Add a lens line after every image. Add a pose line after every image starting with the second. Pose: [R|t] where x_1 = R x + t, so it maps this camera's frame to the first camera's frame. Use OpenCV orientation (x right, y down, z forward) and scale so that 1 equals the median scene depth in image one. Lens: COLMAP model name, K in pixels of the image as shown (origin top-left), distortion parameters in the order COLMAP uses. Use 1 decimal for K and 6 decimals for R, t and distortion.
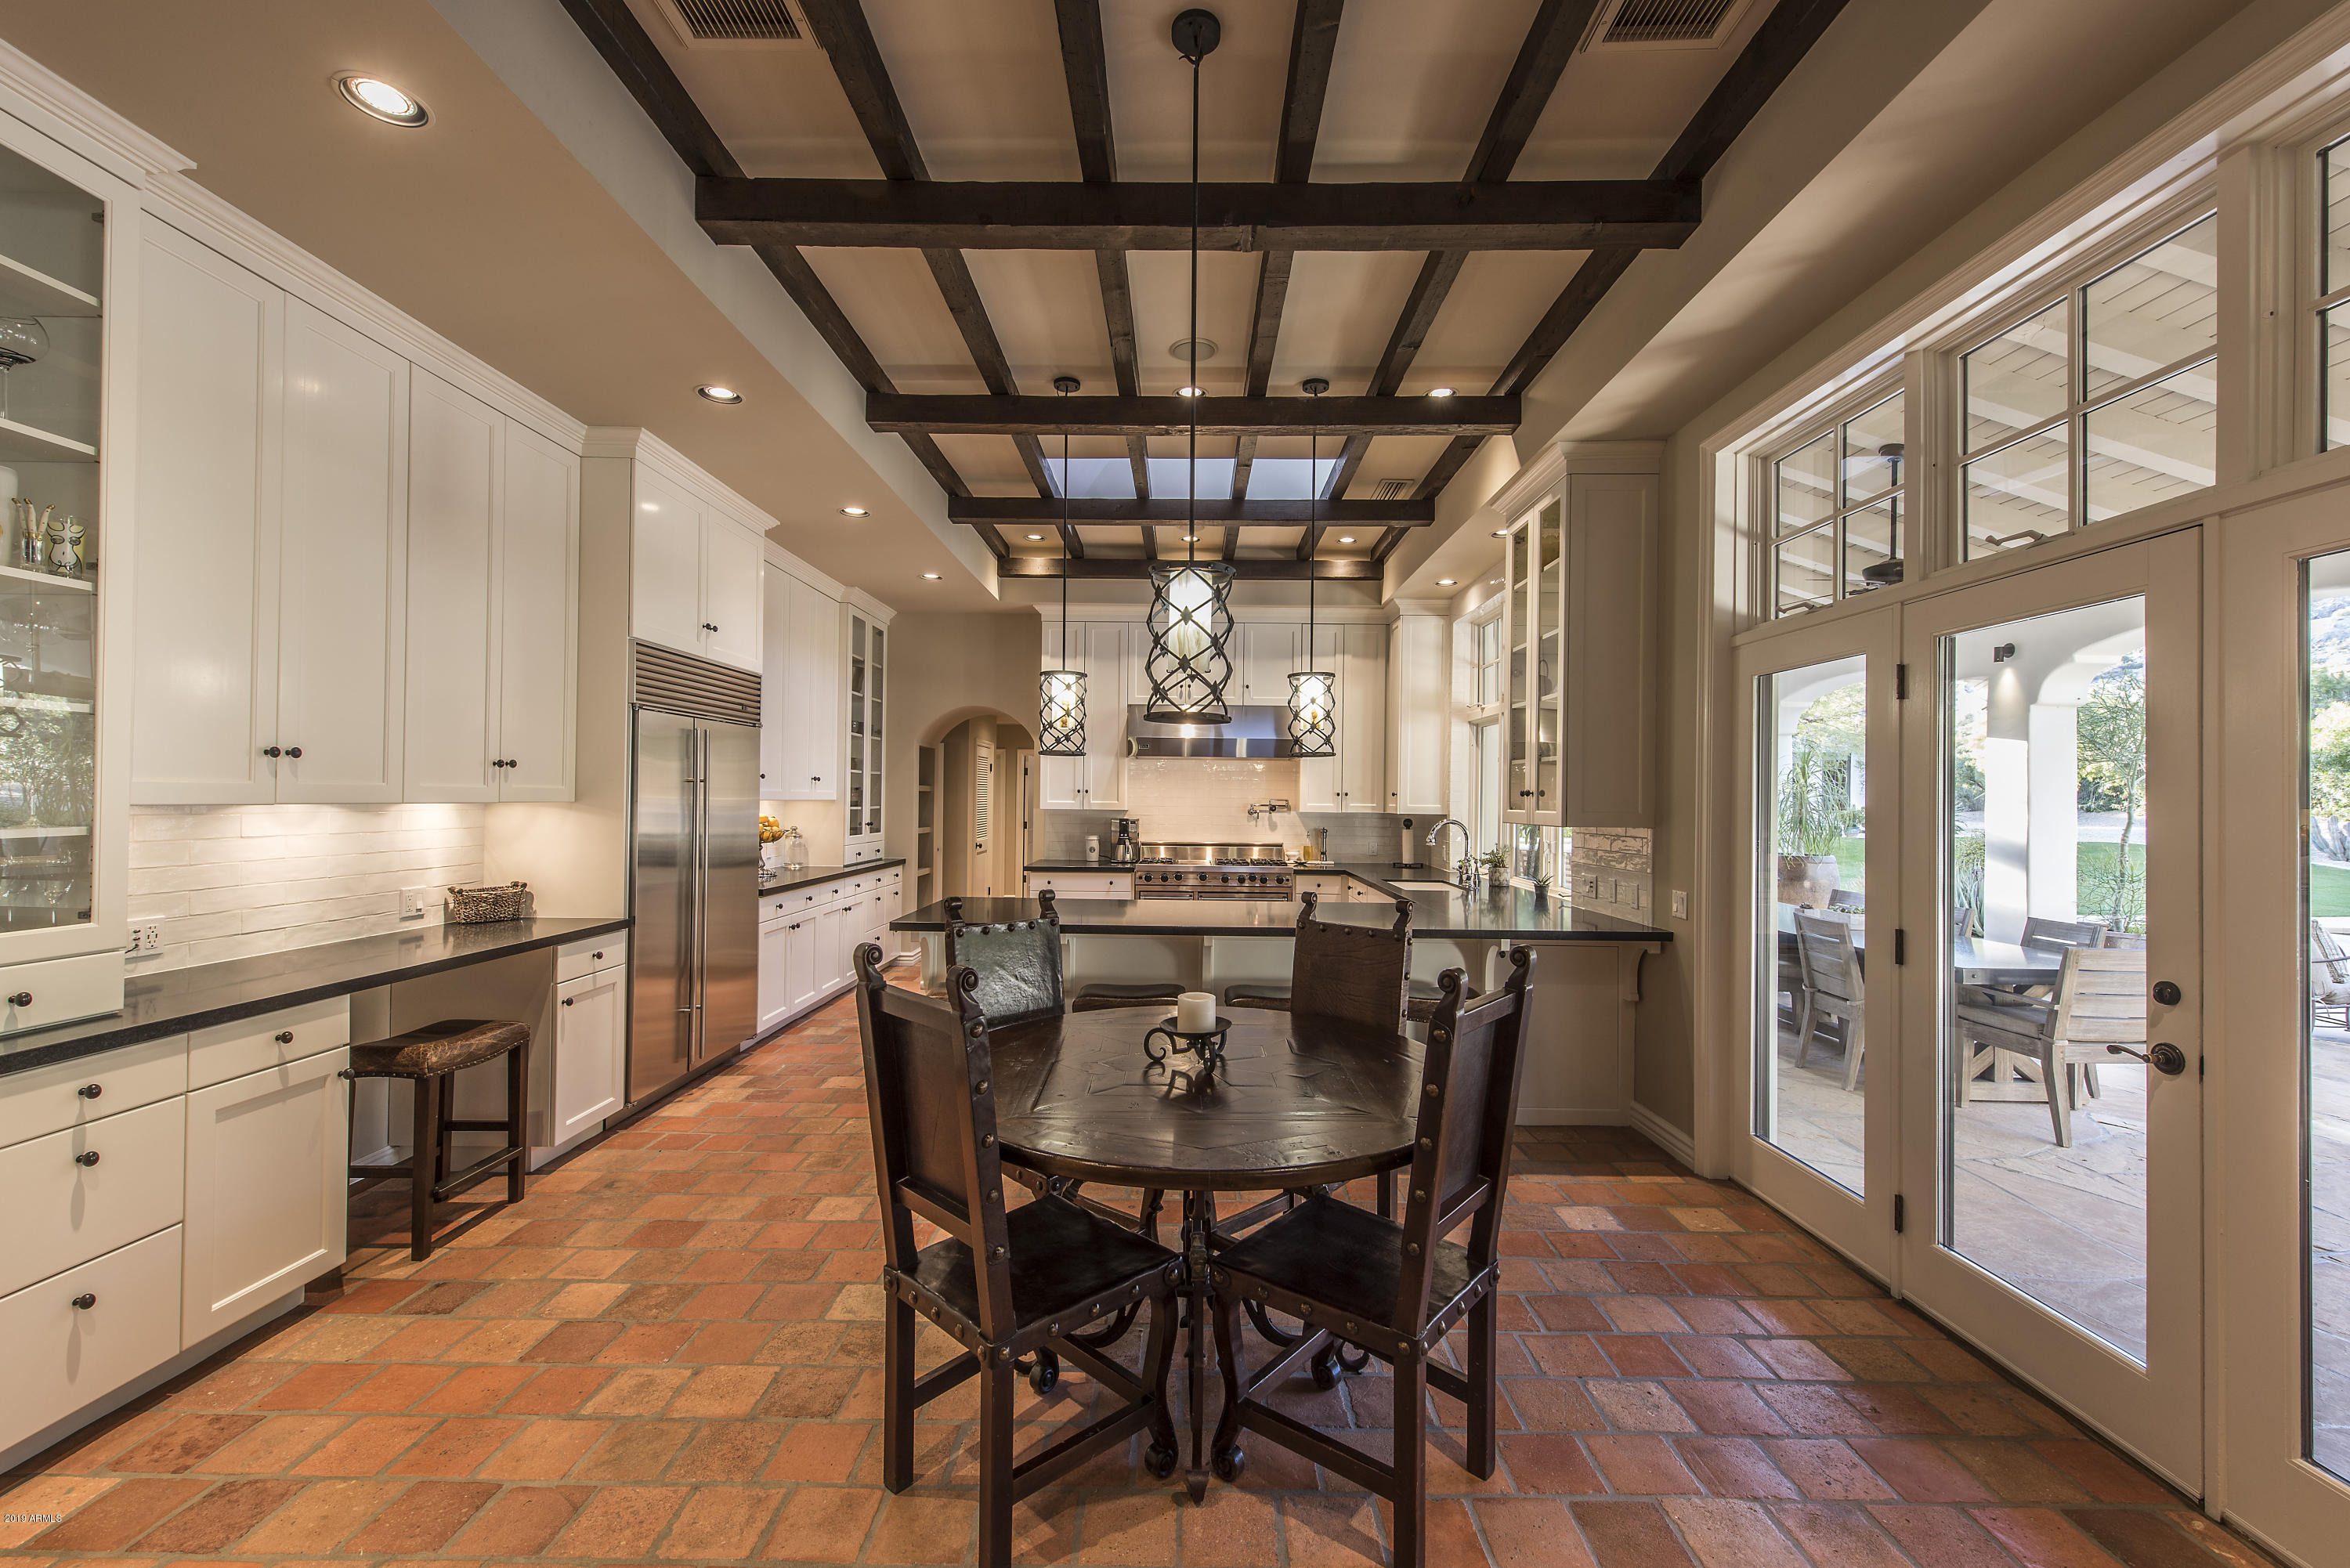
lens RADIAL K [[918.7, 0, 1184.7], [0, 918.7, 790.7], [0, 0, 1]] dist [0.000839, 0.000114]
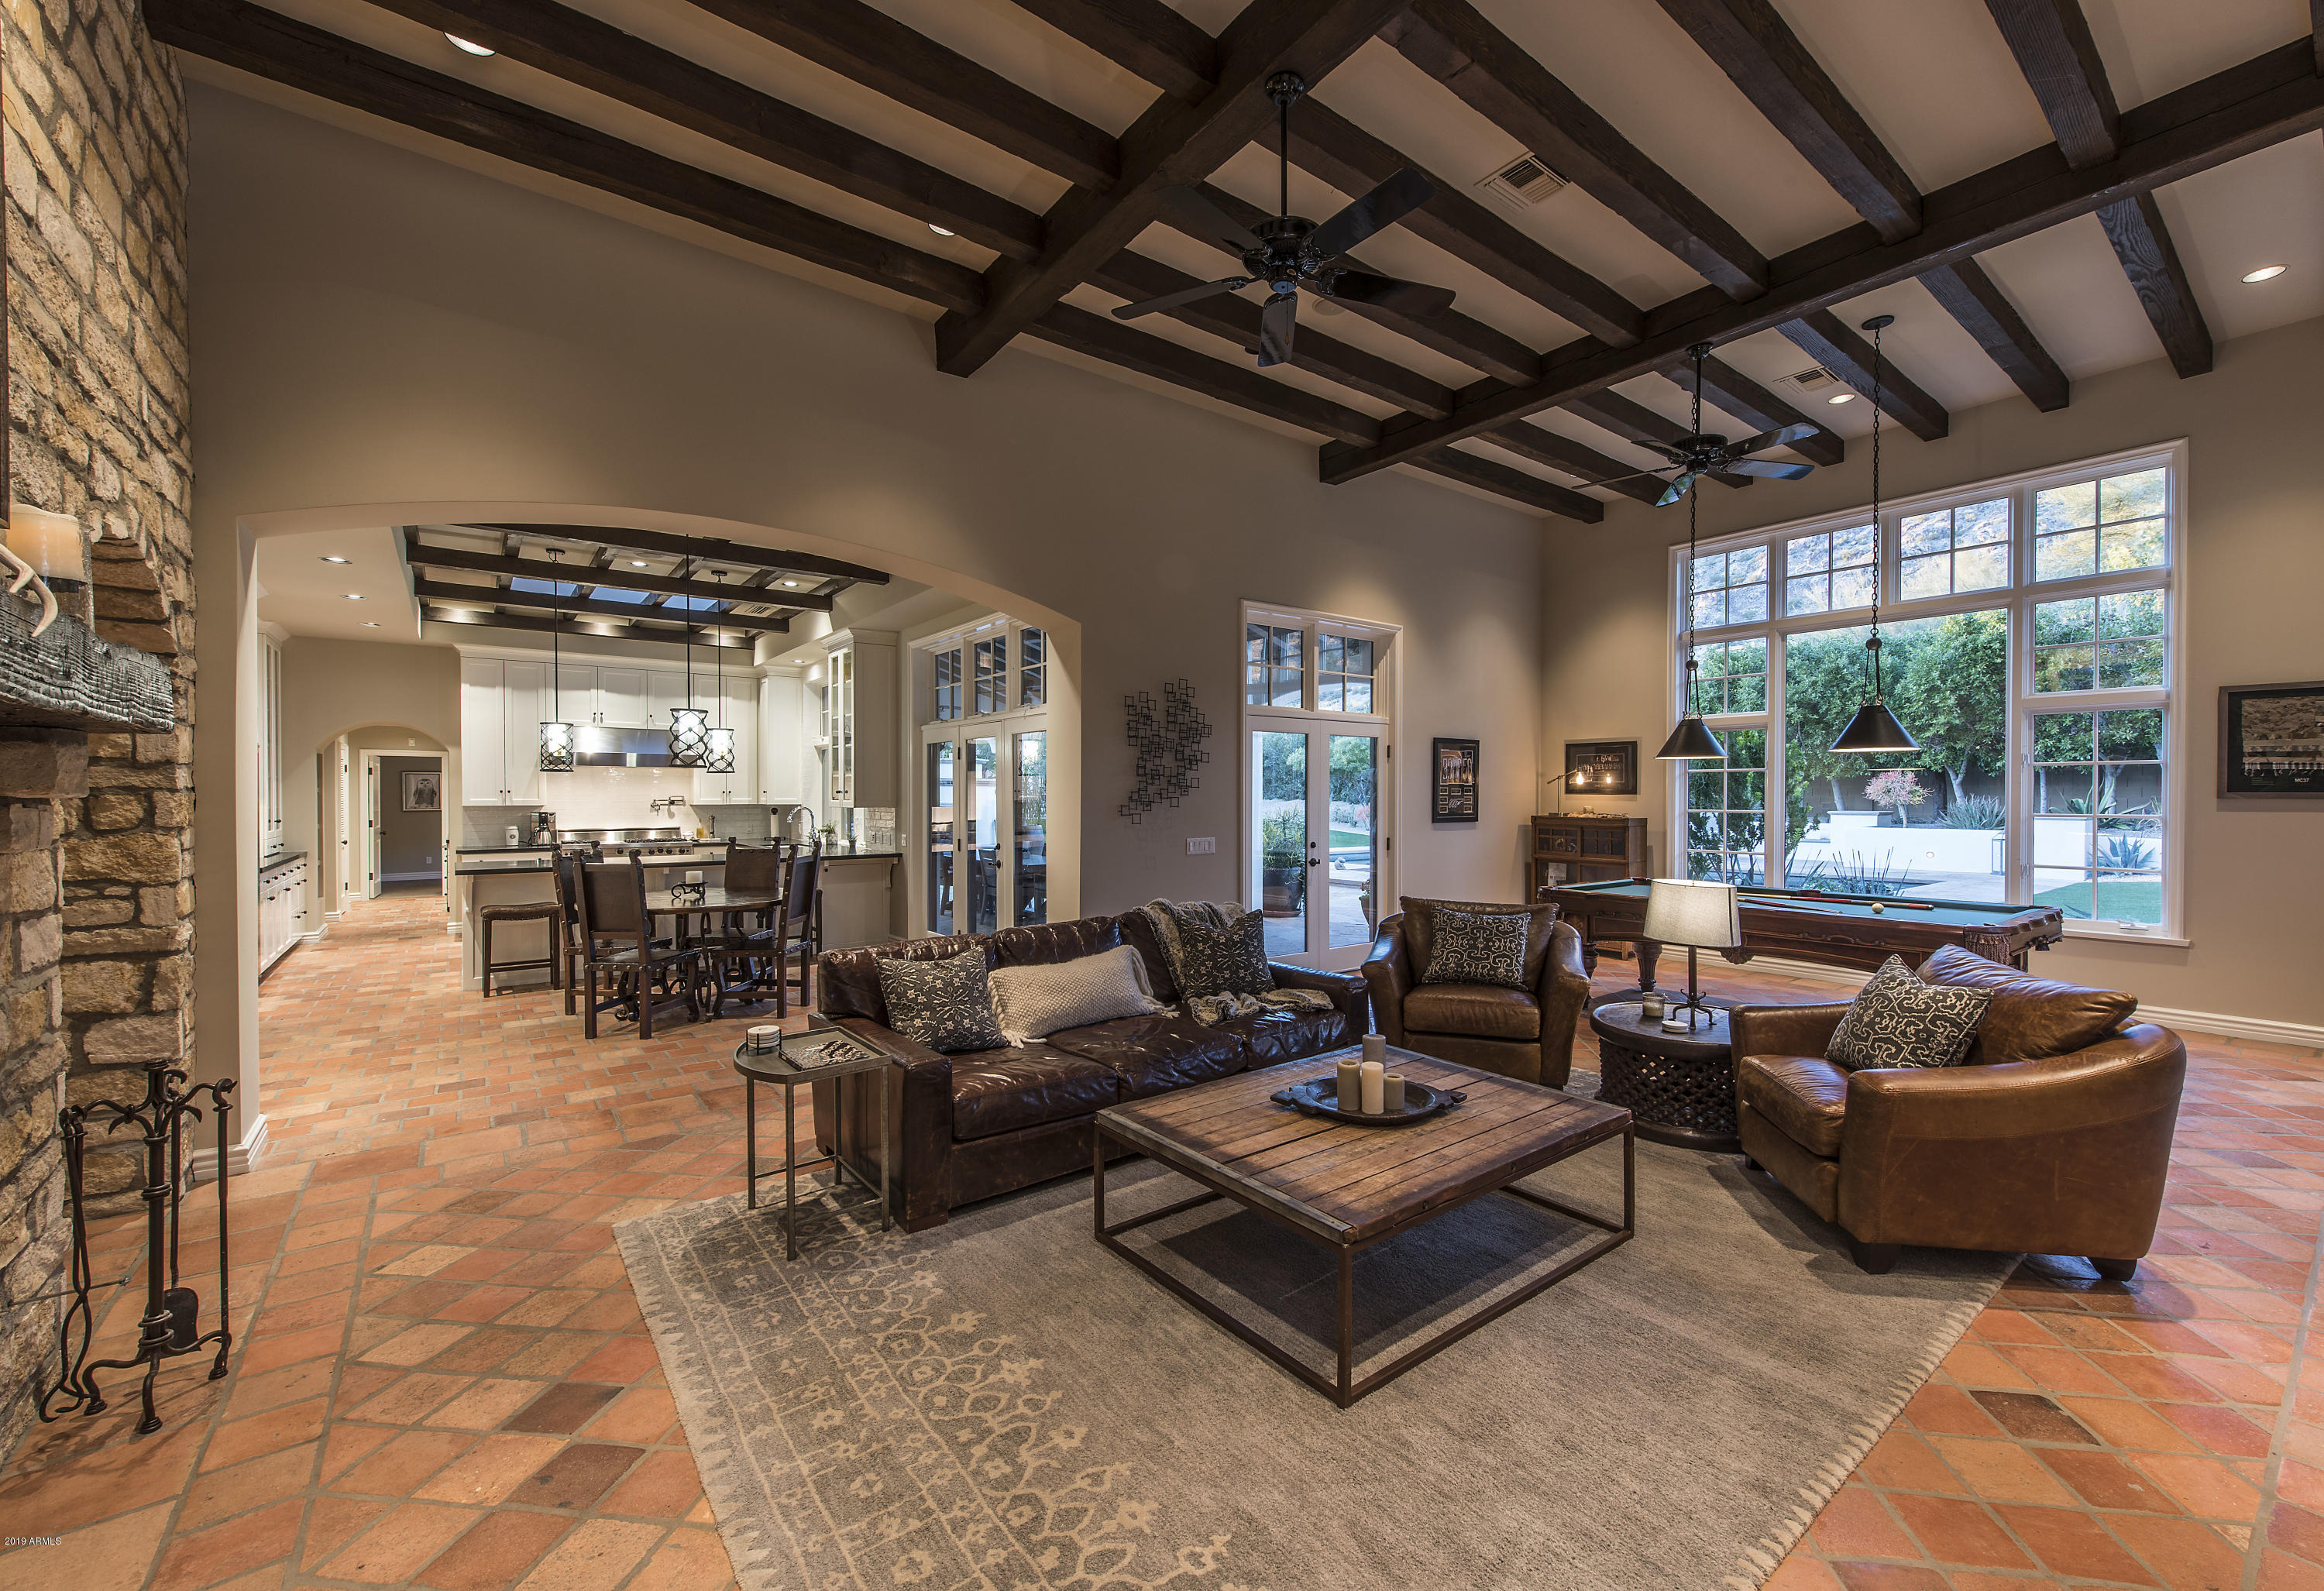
lens RADIAL K [[949.7, 0, 1217.7], [0, 949.7, 800.2], [0, 0, 1]] dist [-0.002179, -0.000401]
pose [[0.777817, -0.017091, 0.628259, -0.169123], [0.004907, 0.999765, 0.021122, -0.010590], [-0.628472, -0.013346, 0.777718, -0.666183]]
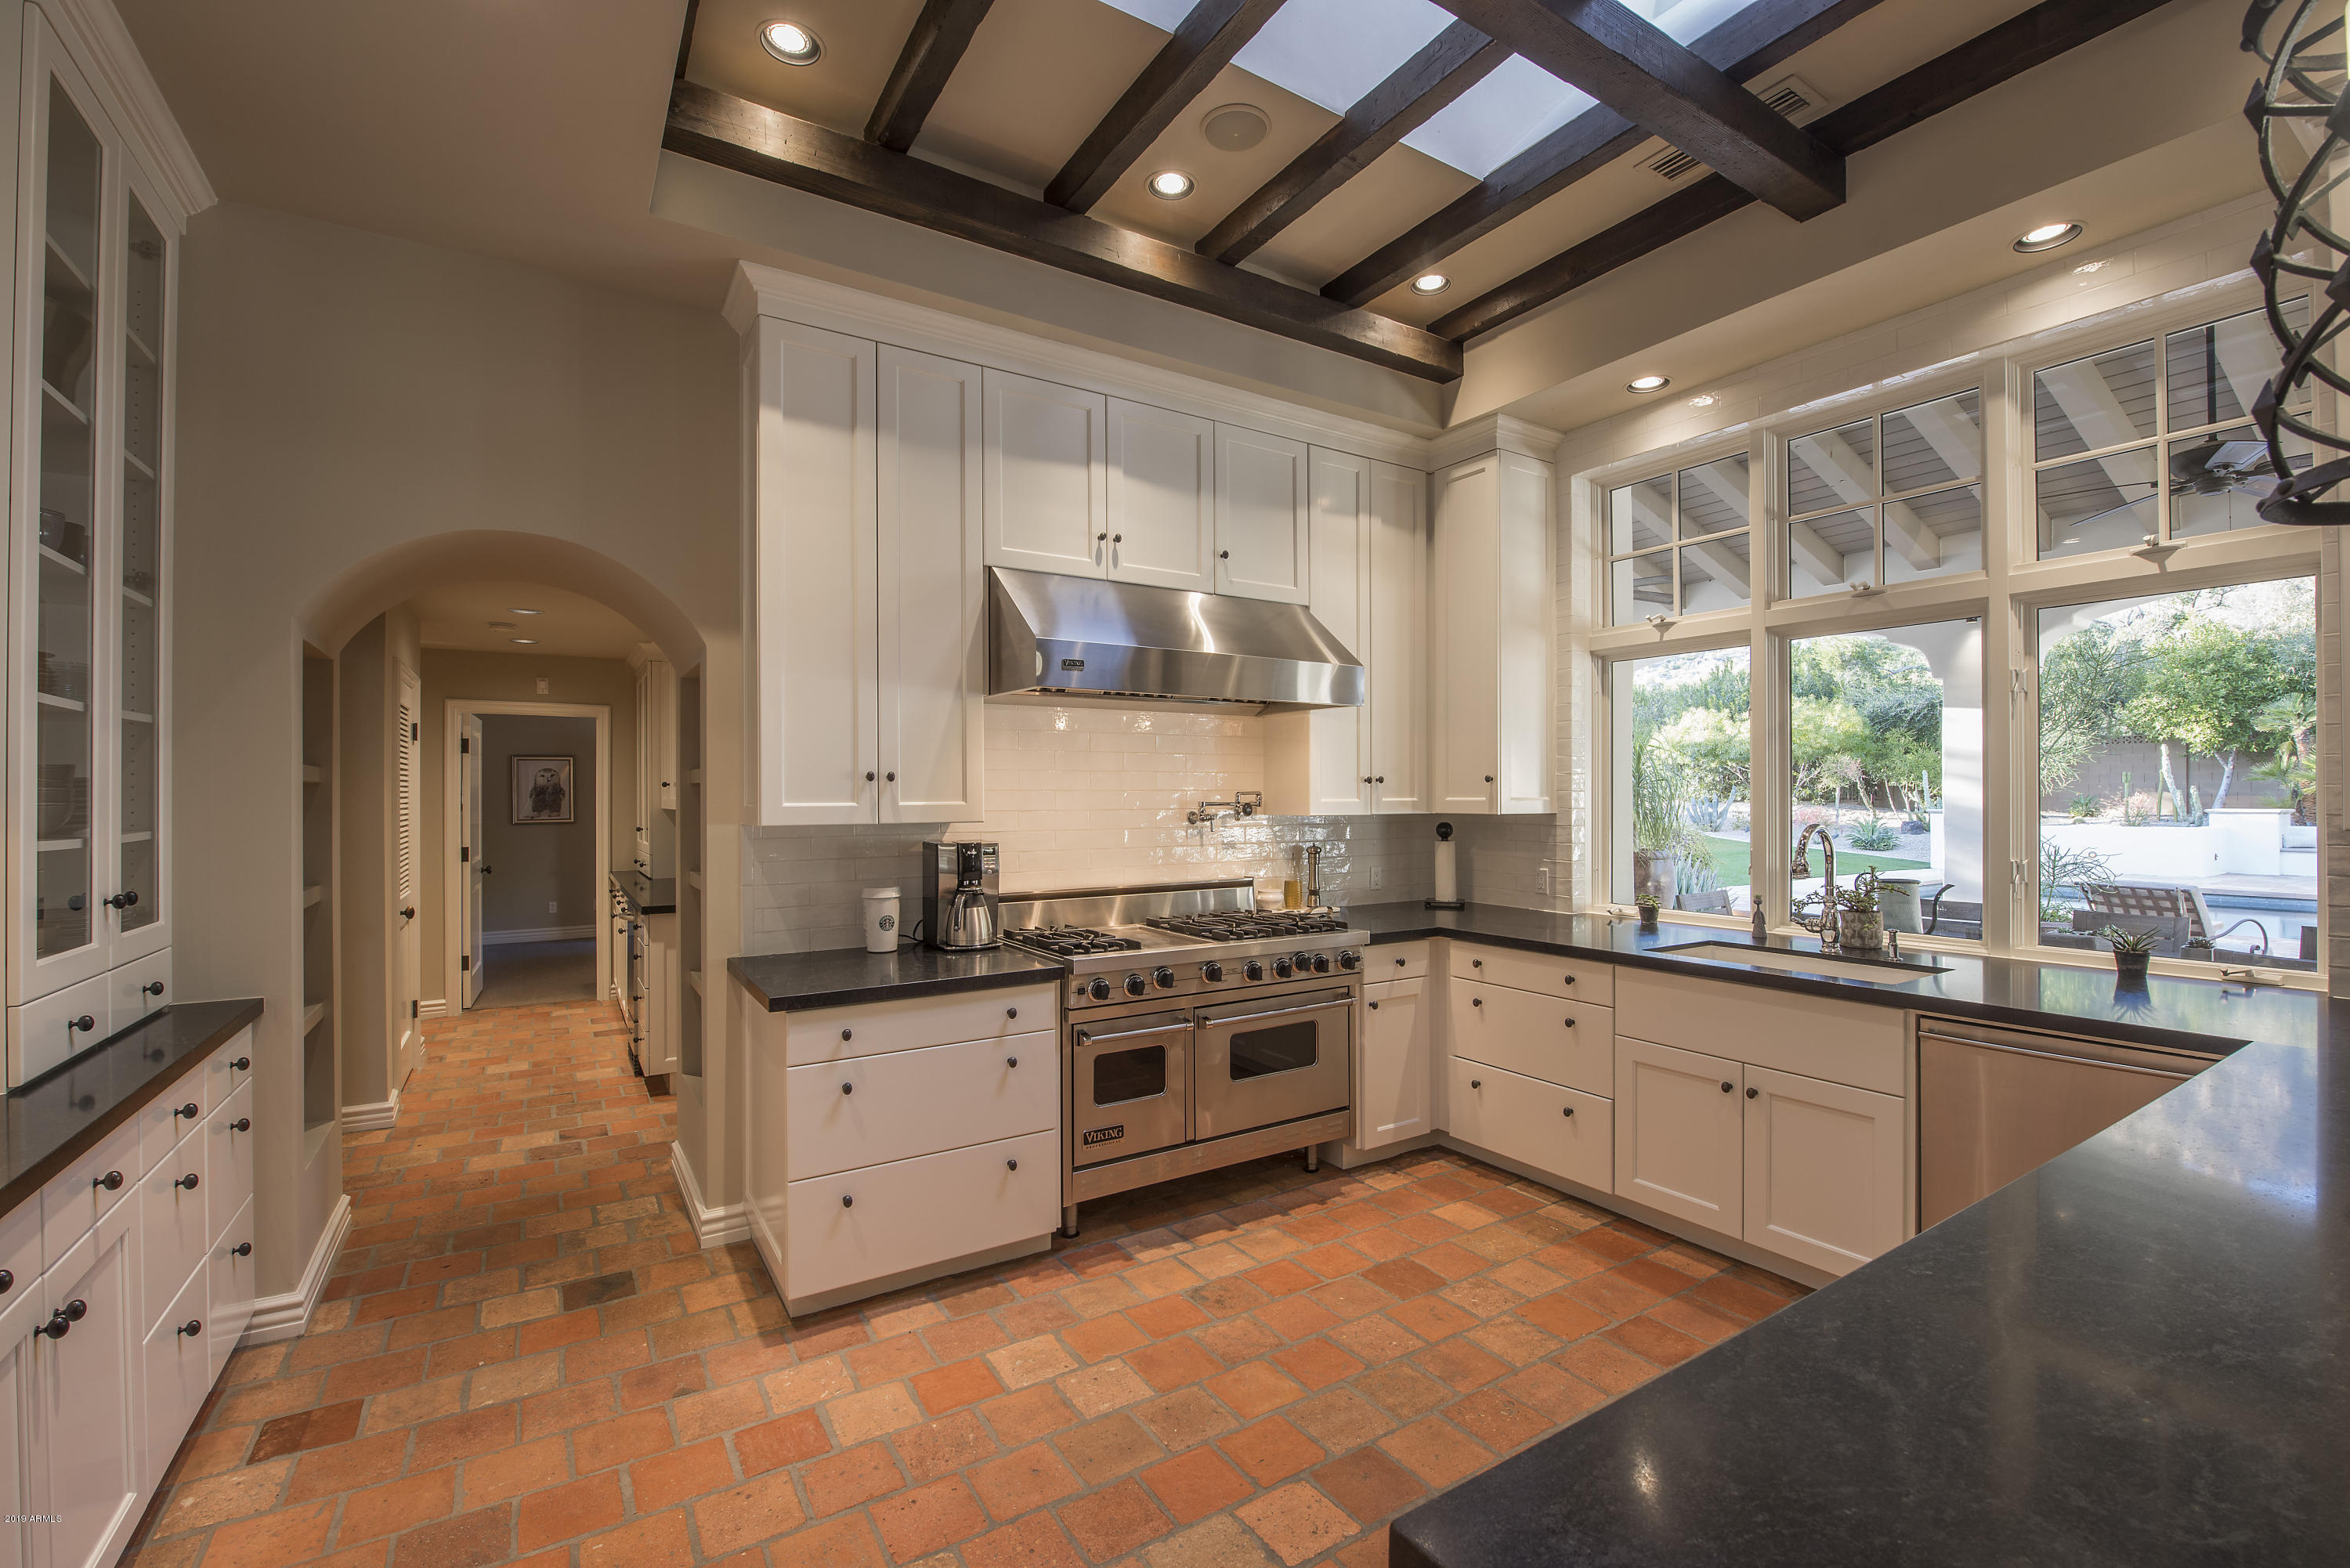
lens RADIAL K [[1001.9, 0, 1175.0], [0, 1001.9, 784.0], [0, 0, 1]] dist [-0.019724, -0.000350]
pose [[0.839986, -0.009724, 0.542520, -0.234139], [0.009658, 0.999949, 0.002970, 0.003665], [-0.542522, 0.002745, 0.840037, 0.576712]]
